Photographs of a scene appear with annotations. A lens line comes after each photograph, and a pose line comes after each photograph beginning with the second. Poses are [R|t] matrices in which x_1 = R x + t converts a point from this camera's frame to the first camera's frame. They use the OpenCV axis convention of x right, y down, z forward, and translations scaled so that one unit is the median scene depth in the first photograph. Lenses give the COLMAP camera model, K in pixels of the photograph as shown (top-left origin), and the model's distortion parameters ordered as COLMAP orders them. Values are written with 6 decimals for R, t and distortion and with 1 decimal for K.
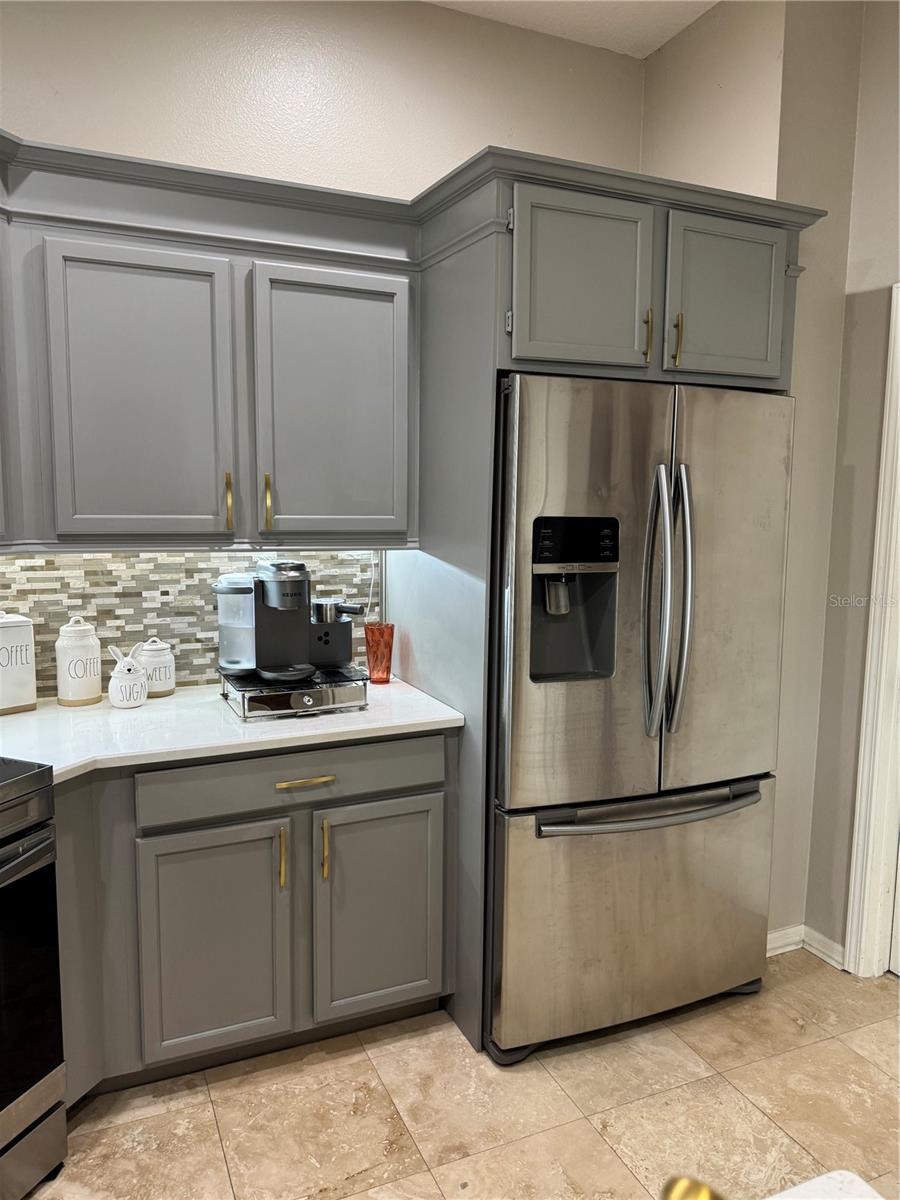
lens RADIAL K [[857.9, 0, 442.9], [0, 857.9, 606.5], [0, 0, 1]] dist [0.055021, -0.064304]
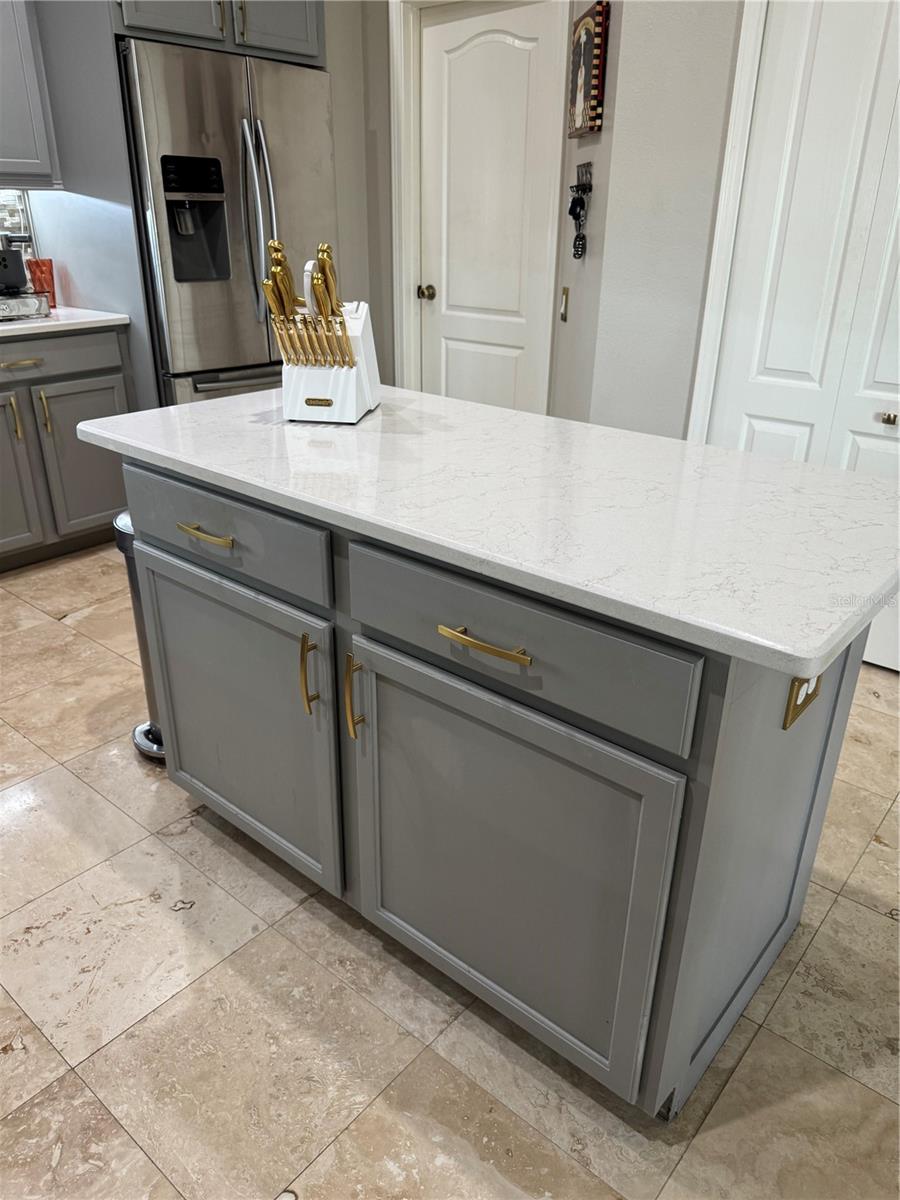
lens RADIAL K [[862.4, 0, 450.0], [0, 862.4, 600.0], [0, 0, 1]] dist [0.002487, -0.001877]
pose [[0.899663, -0.185130, 0.395389, -0.149627], [0.056112, 0.947163, 0.315806, 0.154702], [-0.432963, -0.261933, 0.862516, -0.579827]]
